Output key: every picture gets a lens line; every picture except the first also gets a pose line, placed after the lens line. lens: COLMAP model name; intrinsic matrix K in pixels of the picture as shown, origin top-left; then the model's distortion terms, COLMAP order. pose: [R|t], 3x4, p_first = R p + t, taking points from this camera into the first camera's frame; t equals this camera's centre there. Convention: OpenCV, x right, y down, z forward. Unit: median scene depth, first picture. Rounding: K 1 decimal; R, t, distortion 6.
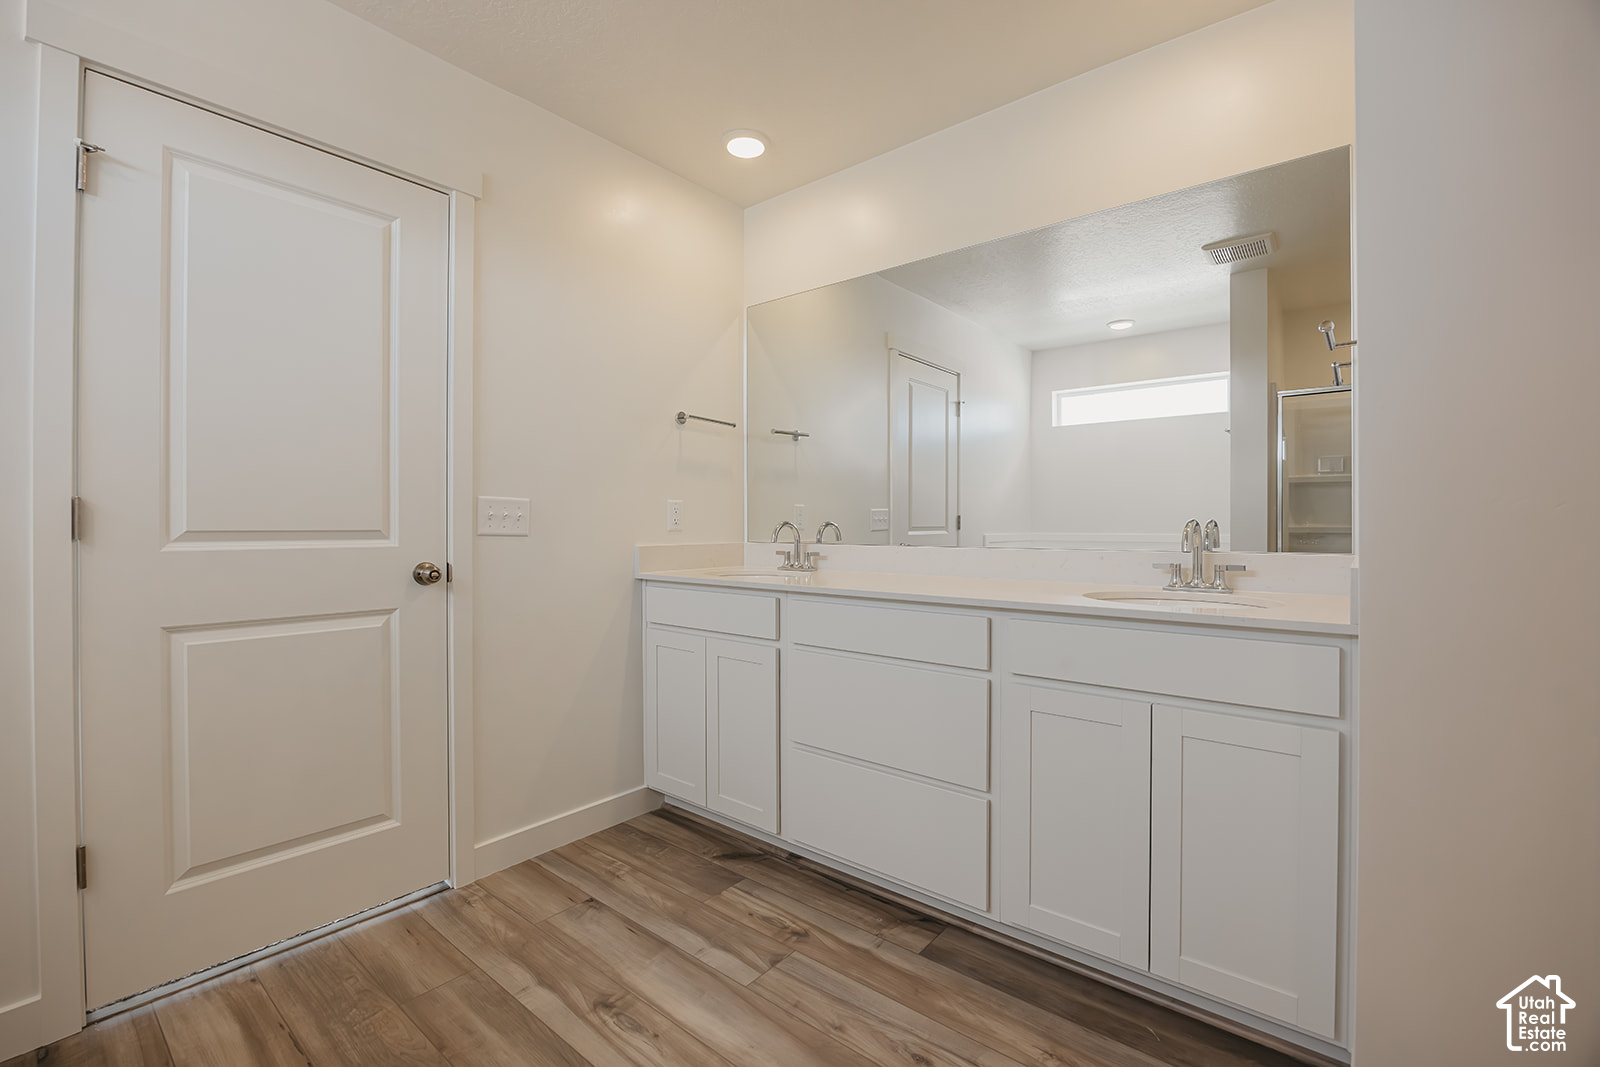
lens RADIAL K [[688.2, 0, 800.7], [0, 688.2, 532.1], [0, 0, 1]] dist [-0.020344, 0.001566]
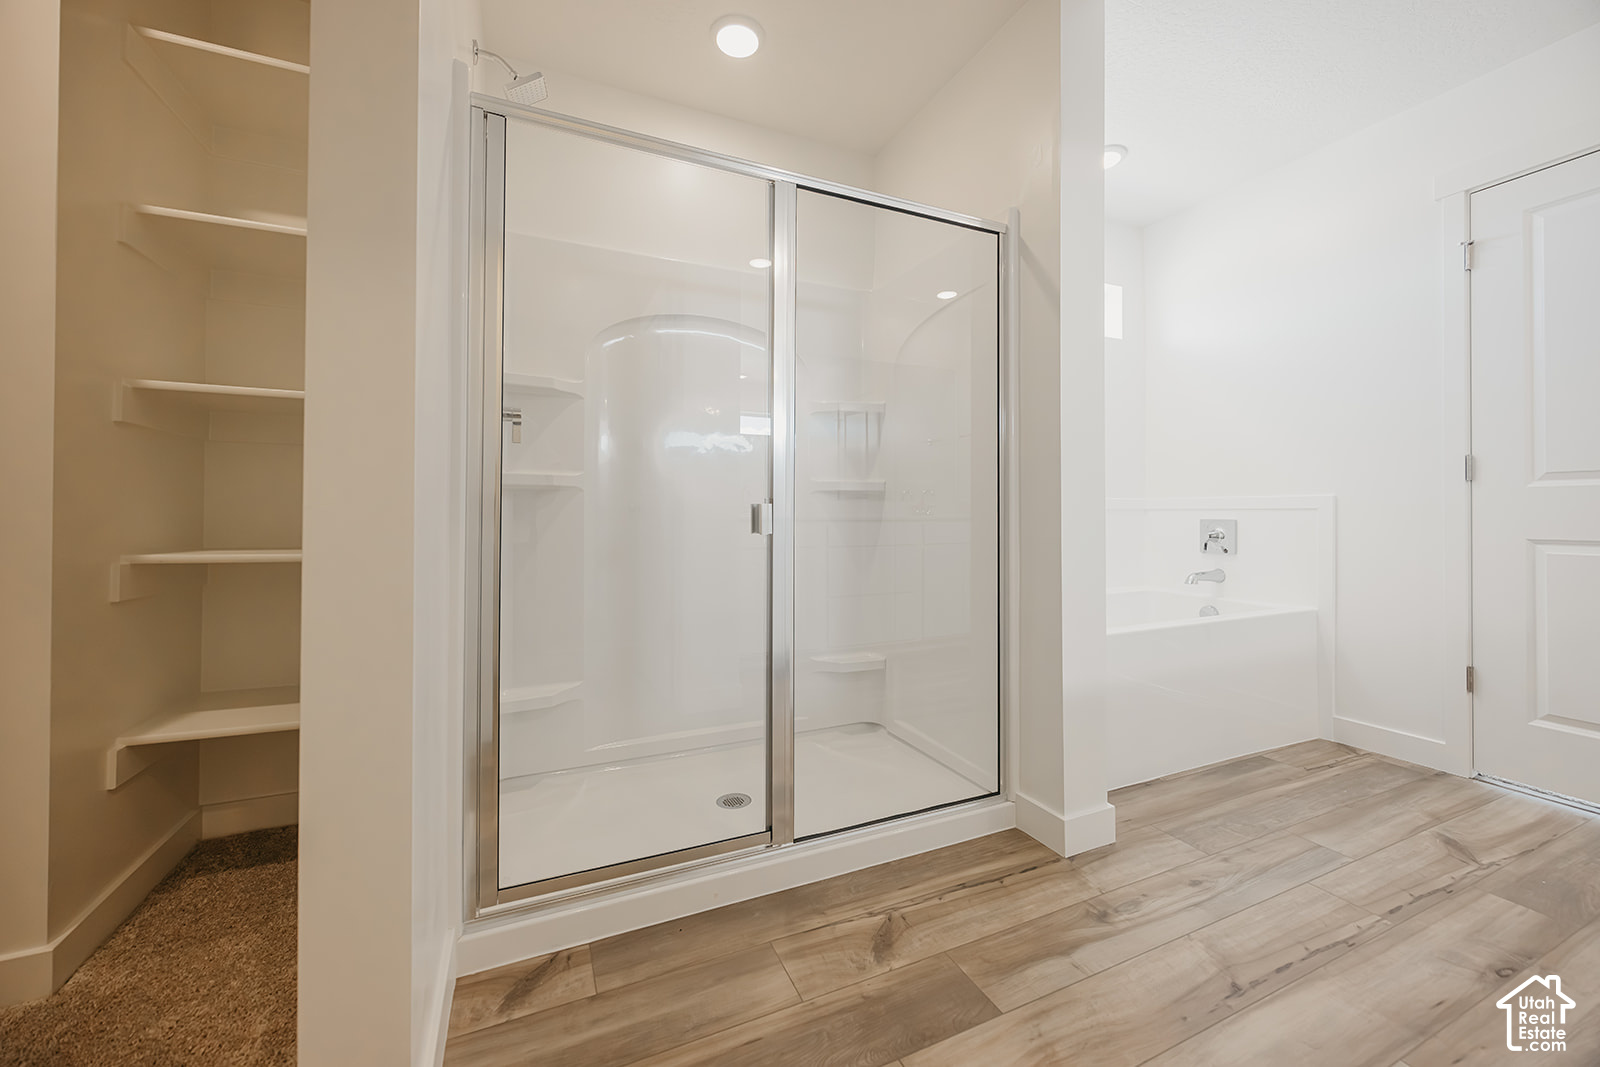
lens RADIAL K [[619.6, 0, 791.2], [0, 619.6, 509.1], [0, 0, 1]] dist [-0.001855, -0.000788]
pose [[-0.455059, -0.003372, -0.890455, 0.847437], [-0.003742, 0.999991, -0.001875, 0.074389], [0.890453, 0.002479, -0.455068, 0.165795]]
